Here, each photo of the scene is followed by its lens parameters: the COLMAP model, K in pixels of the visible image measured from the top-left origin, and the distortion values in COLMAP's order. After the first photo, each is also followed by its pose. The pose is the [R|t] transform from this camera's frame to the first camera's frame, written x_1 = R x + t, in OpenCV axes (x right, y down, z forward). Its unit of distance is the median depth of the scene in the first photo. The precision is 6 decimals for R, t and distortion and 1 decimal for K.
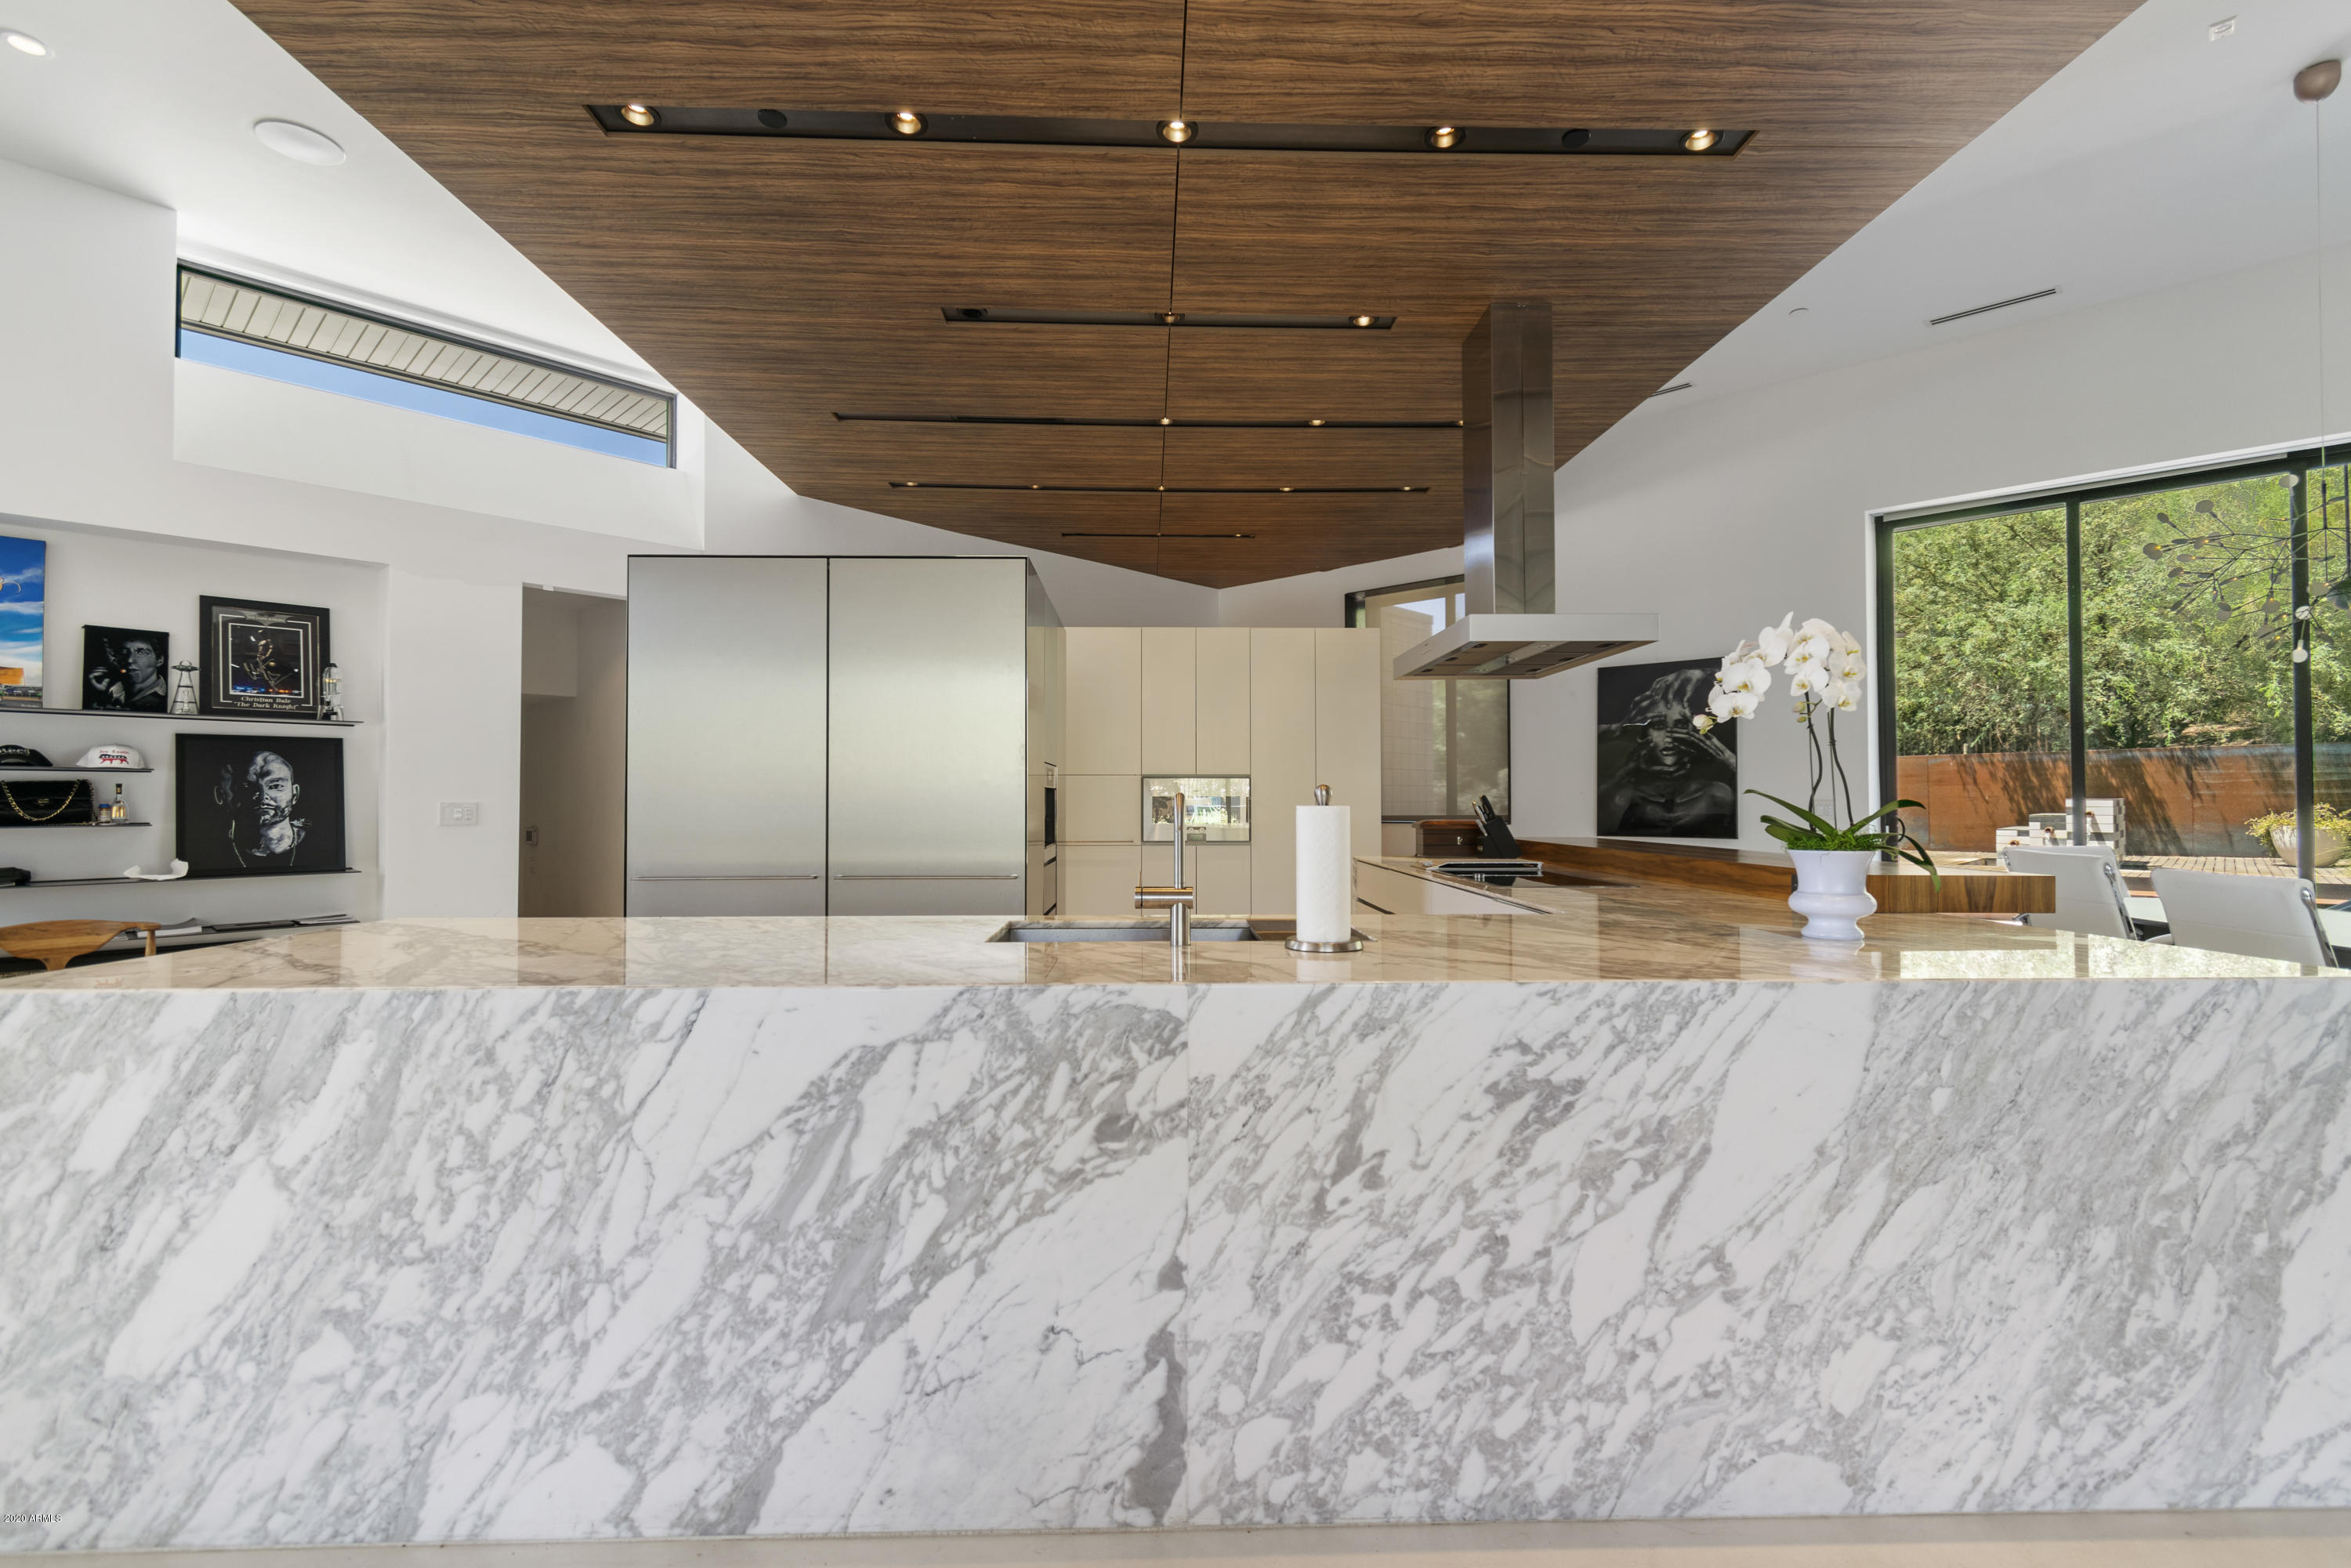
lens RADIAL K [[1056.3, 0, 1176.0], [0, 1056.3, 777.3], [0, 0, 1]] dist [0.002247, -0.000473]
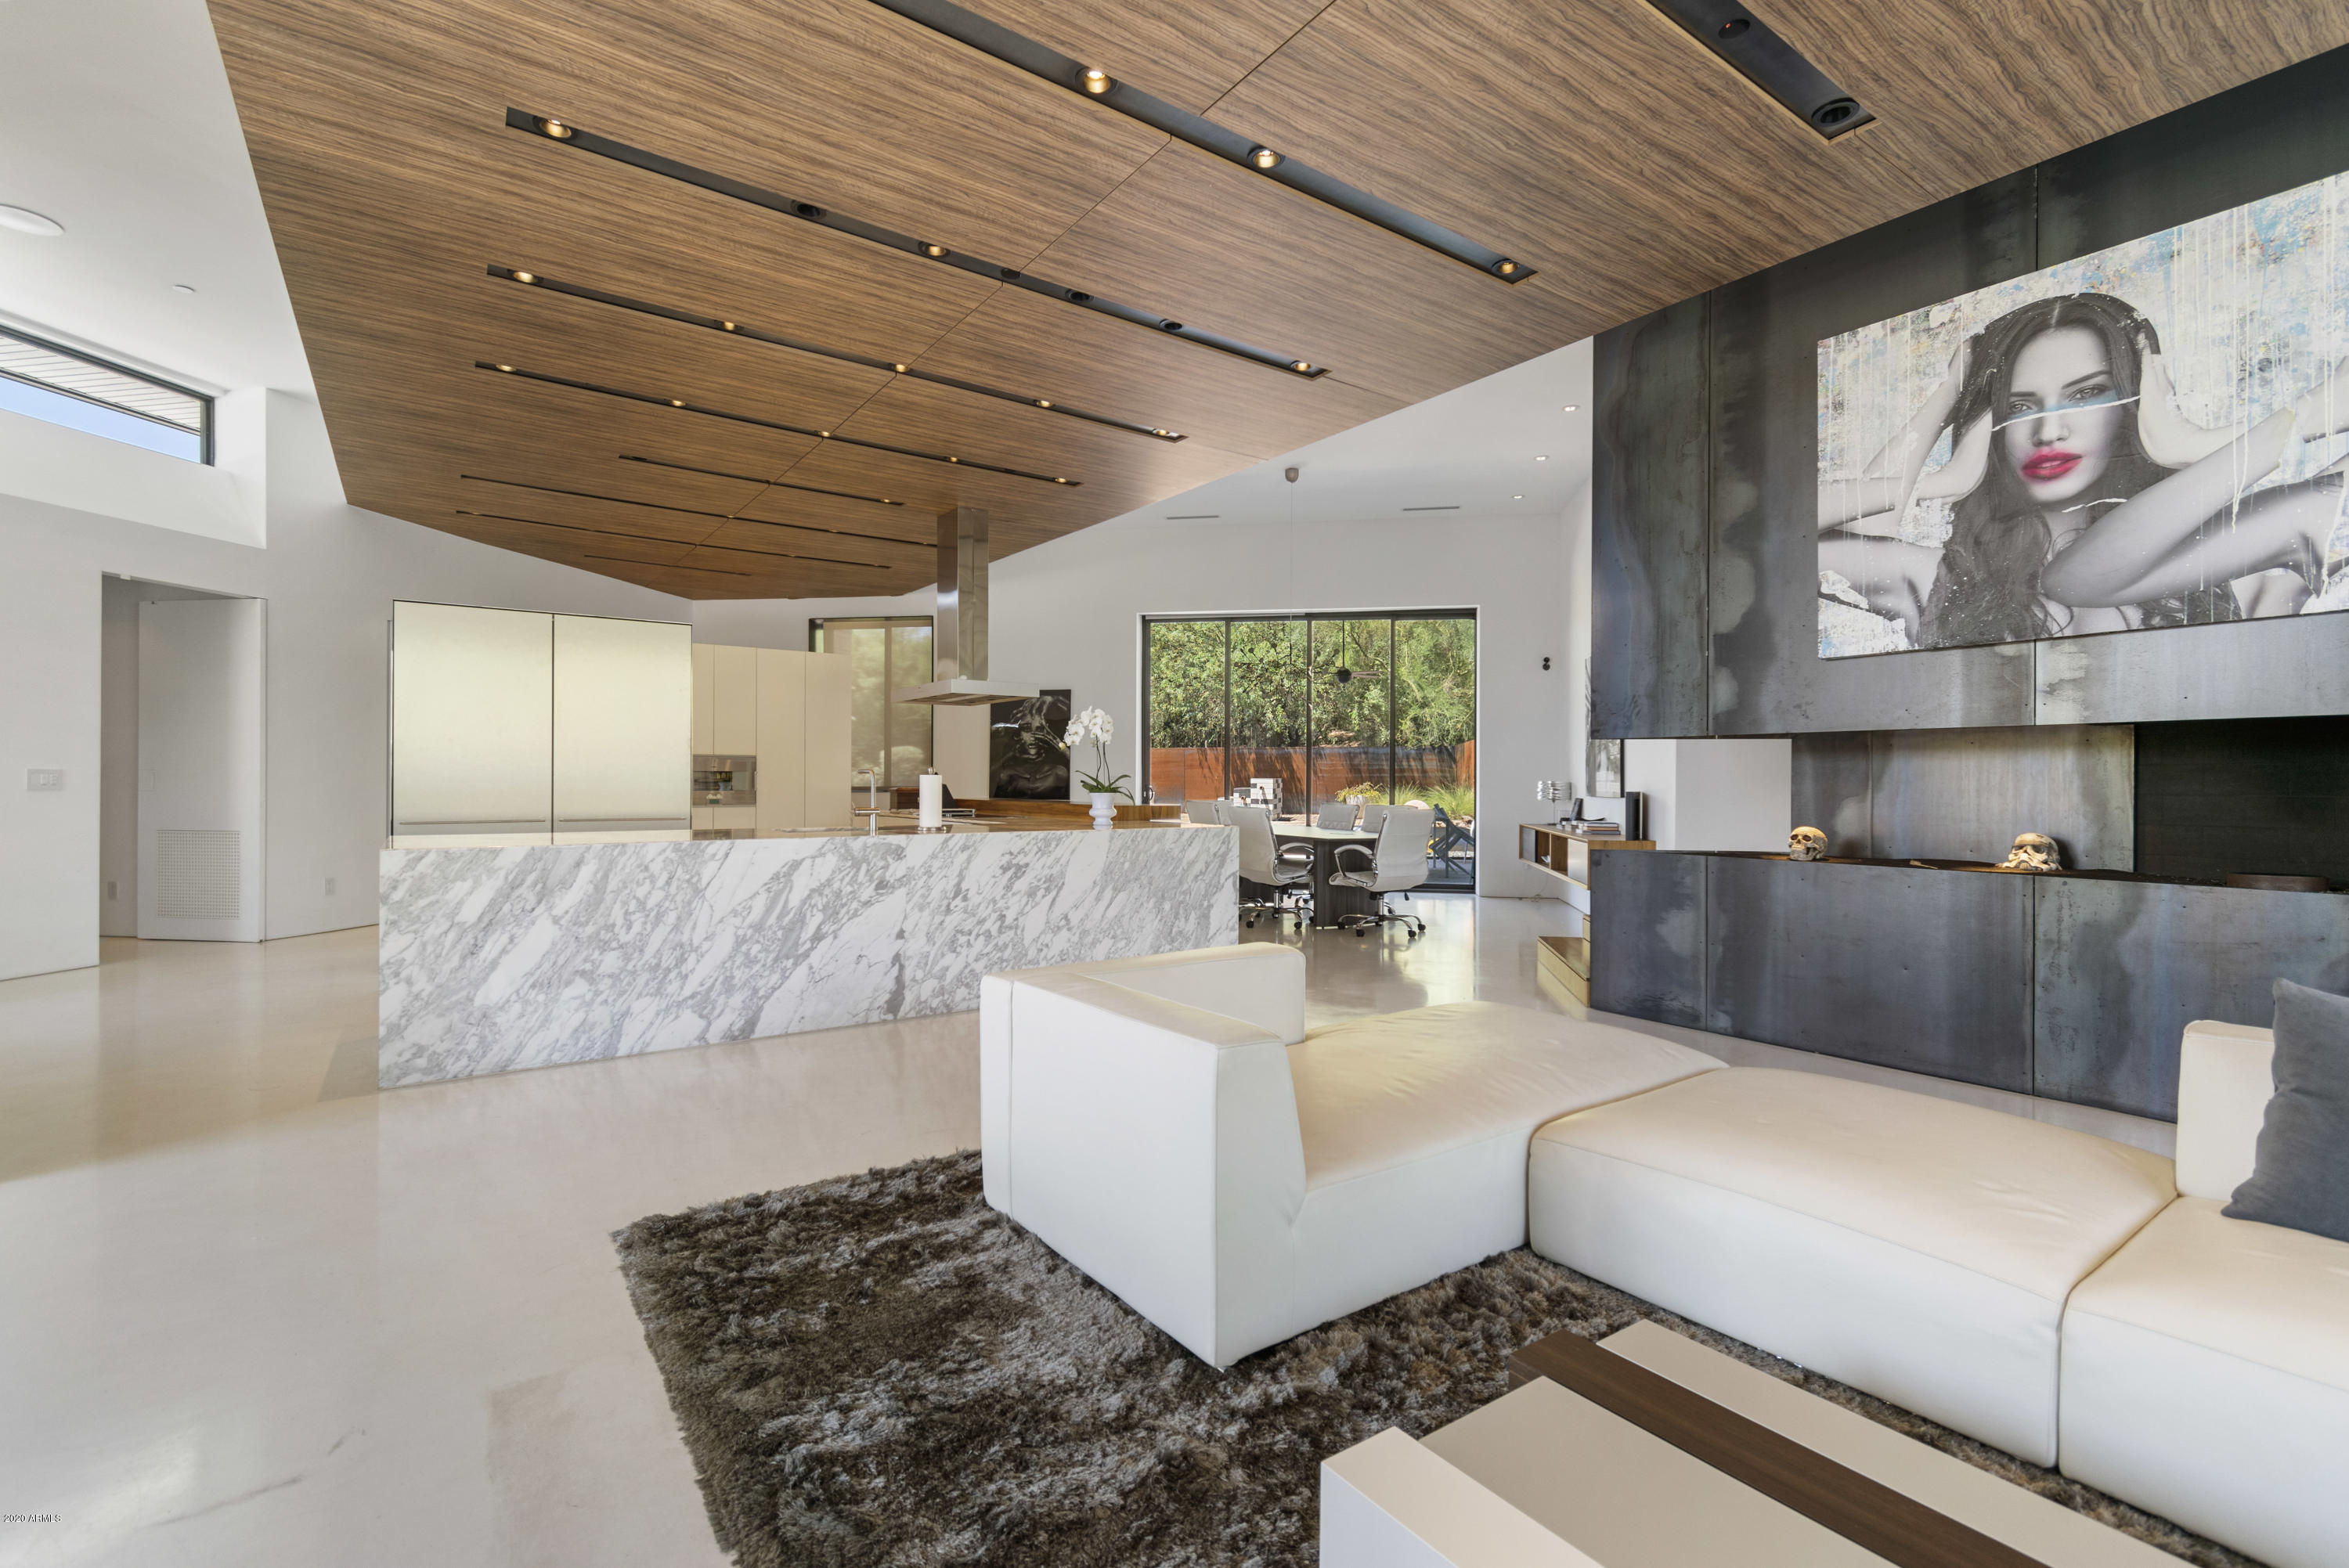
lens RADIAL K [[1055.4, 0, 1175.0], [0, 1055.4, 777.3], [0, 0, 1]] dist [0.002247, -0.000473]
pose [[0.830202, 0.007056, 0.557417, -1.011525], [-0.018848, 0.999704, 0.015416, -0.023503], [-0.557143, -0.023305, 0.830089, -1.851820]]
